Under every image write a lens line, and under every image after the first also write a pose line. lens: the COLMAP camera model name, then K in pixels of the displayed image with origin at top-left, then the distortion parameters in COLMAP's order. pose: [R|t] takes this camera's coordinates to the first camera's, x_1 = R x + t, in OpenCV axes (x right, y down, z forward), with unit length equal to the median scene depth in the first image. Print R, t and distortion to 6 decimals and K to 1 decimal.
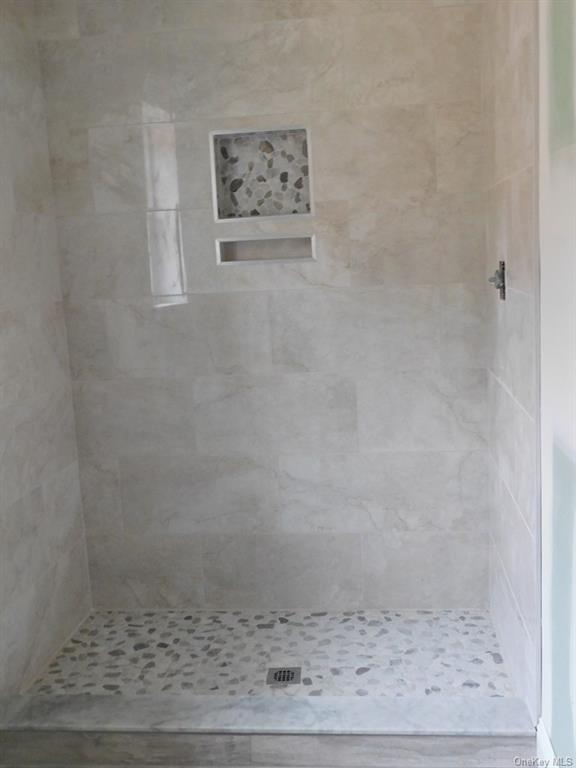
lens RADIAL K [[724.2, 0, 288.0], [0, 724.2, 384.0], [0, 0, 1]] dist [0.047810, -0.005378]
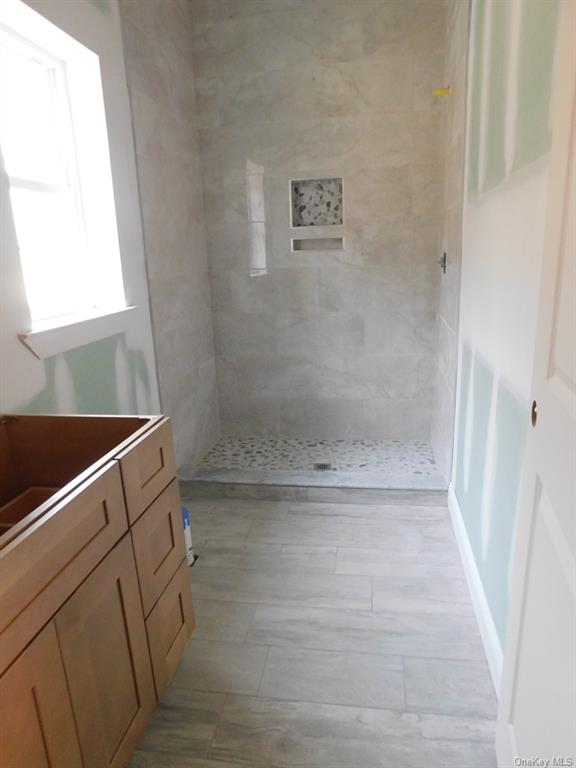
lens RADIAL K [[498.4, 0, 288.0], [0, 498.4, 384.0], [0, 0, 1]] dist [-0.005625, 0.002512]
pose [[0.998976, 0.025205, -0.037581, -0.049908], [-0.021876, 0.996012, 0.086495, 0.061402], [0.039612, -0.085584, 0.995543, -0.297916]]
